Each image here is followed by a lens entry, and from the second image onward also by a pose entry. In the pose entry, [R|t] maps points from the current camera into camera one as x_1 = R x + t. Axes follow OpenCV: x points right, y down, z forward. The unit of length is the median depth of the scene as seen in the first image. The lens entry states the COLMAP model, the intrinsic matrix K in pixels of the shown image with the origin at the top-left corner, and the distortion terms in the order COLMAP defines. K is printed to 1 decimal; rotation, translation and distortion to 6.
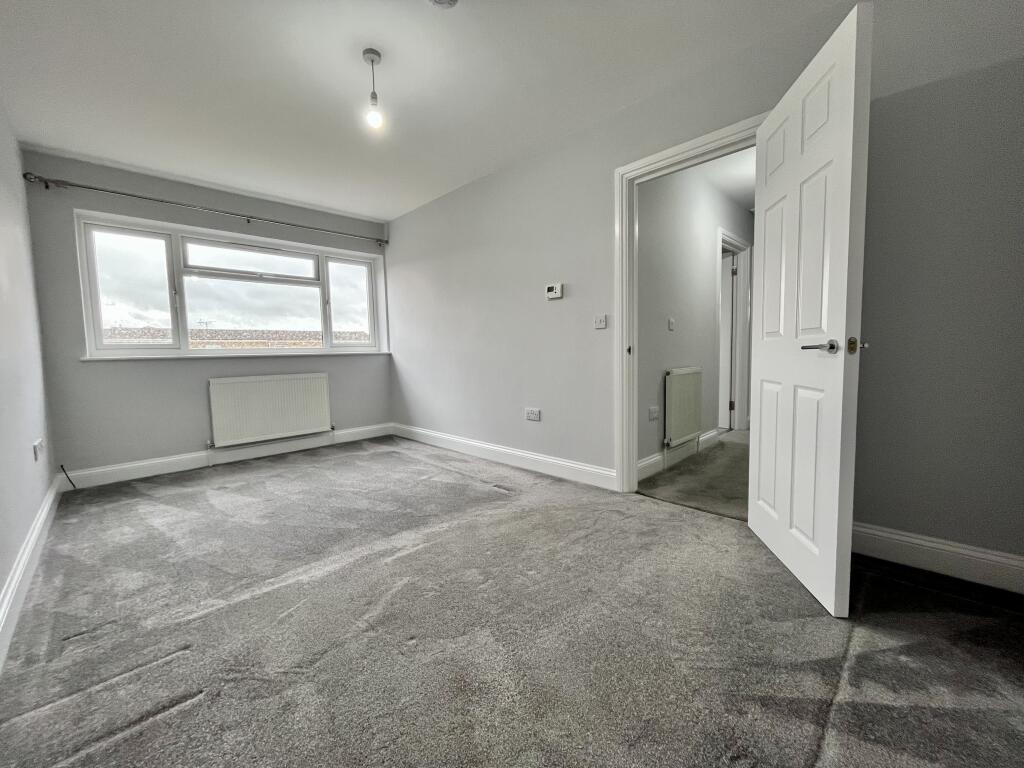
lens RADIAL K [[416.2, 0, 512.0], [0, 416.2, 384.0], [0, 0, 1]] dist [0.000434, 0.000354]
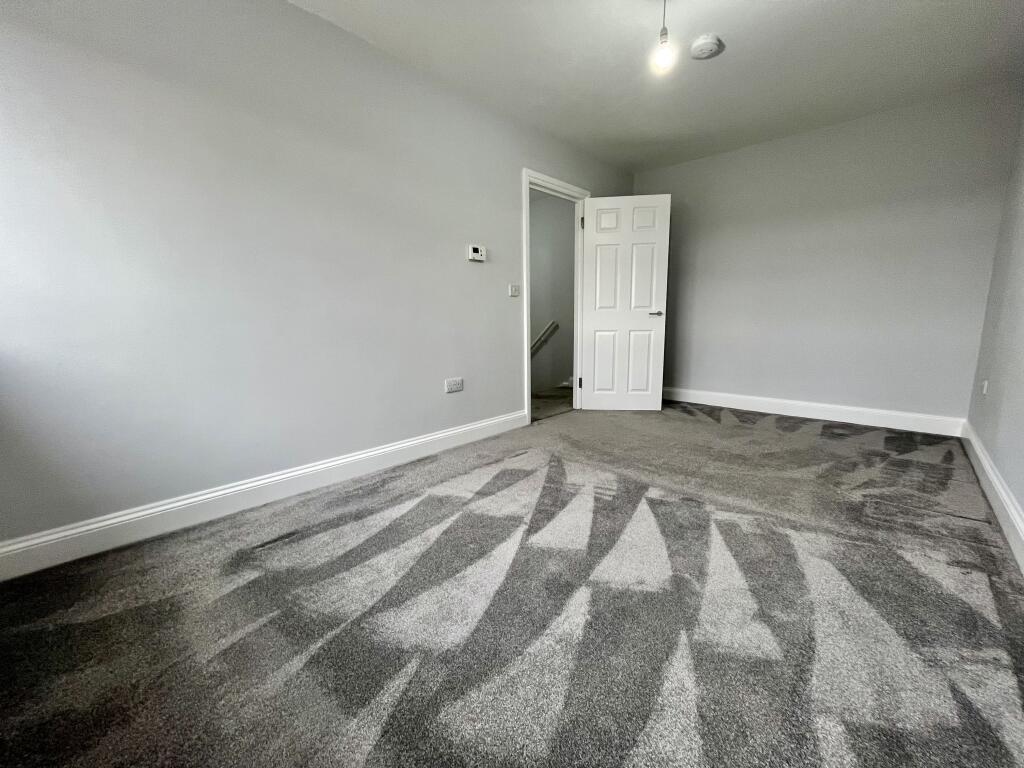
lens RADIAL K [[416.2, 0, 512.0], [0, 416.2, 384.0], [0, 0, 1]] dist [0.000434, 0.000354]
pose [[-0.047867, -0.134388, 0.989772, -0.913198], [0.091426, 0.986159, 0.138319, -0.046563], [-0.994661, 0.097112, -0.034918, 0.979769]]
